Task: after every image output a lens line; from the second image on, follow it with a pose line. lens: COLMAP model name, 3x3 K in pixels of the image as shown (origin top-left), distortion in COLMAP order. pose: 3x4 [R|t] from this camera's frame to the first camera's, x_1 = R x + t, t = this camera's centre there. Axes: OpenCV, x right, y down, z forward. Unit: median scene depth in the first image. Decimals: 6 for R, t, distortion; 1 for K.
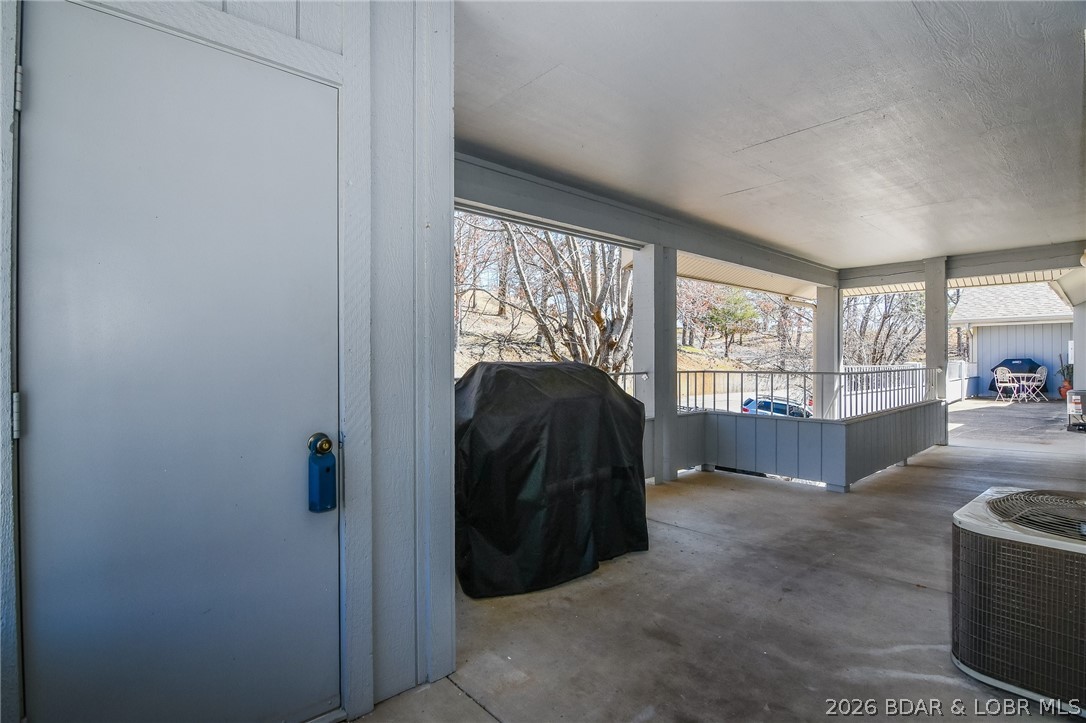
lens RADIAL K [[522.2, 0, 543.0], [0, 522.2, 361.5], [0, 0, 1]] dist [0.000269, -0.013060]
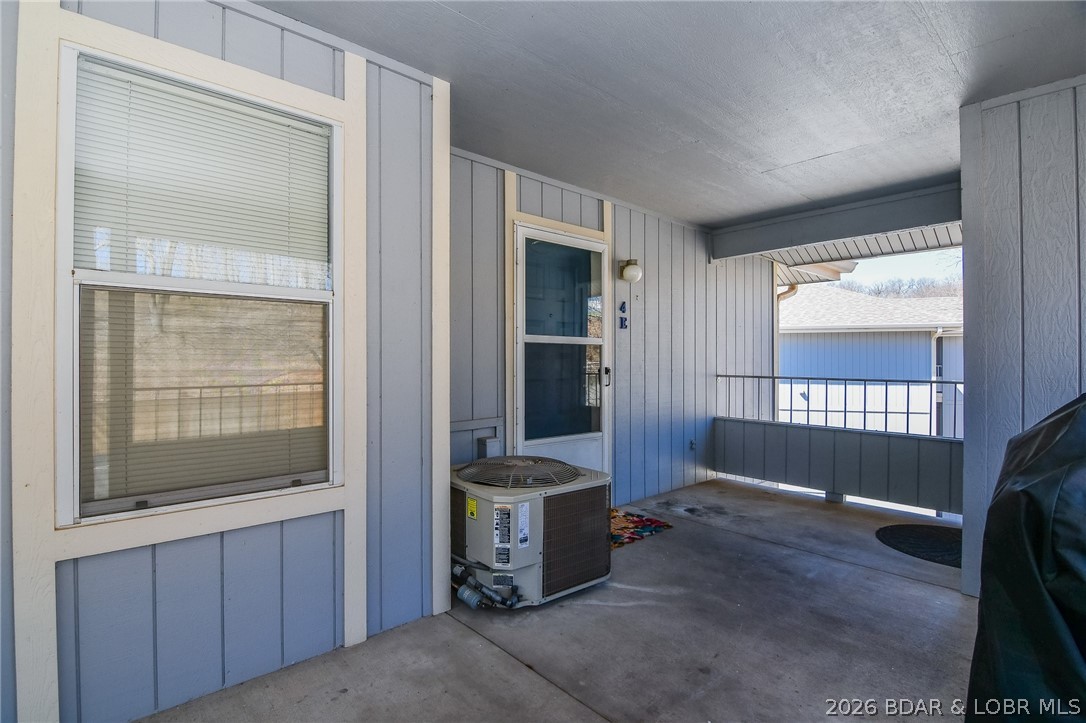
lens RADIAL K [[522.2, 0, 543.0], [0, 522.2, 361.5], [0, 0, 1]] dist [0.000269, -0.013060]
pose [[-0.999974, 0.001382, -0.007018, 0.840616], [0.001325, 0.999967, 0.008009, -0.028681], [0.007029, 0.008000, -0.999943, 2.083543]]
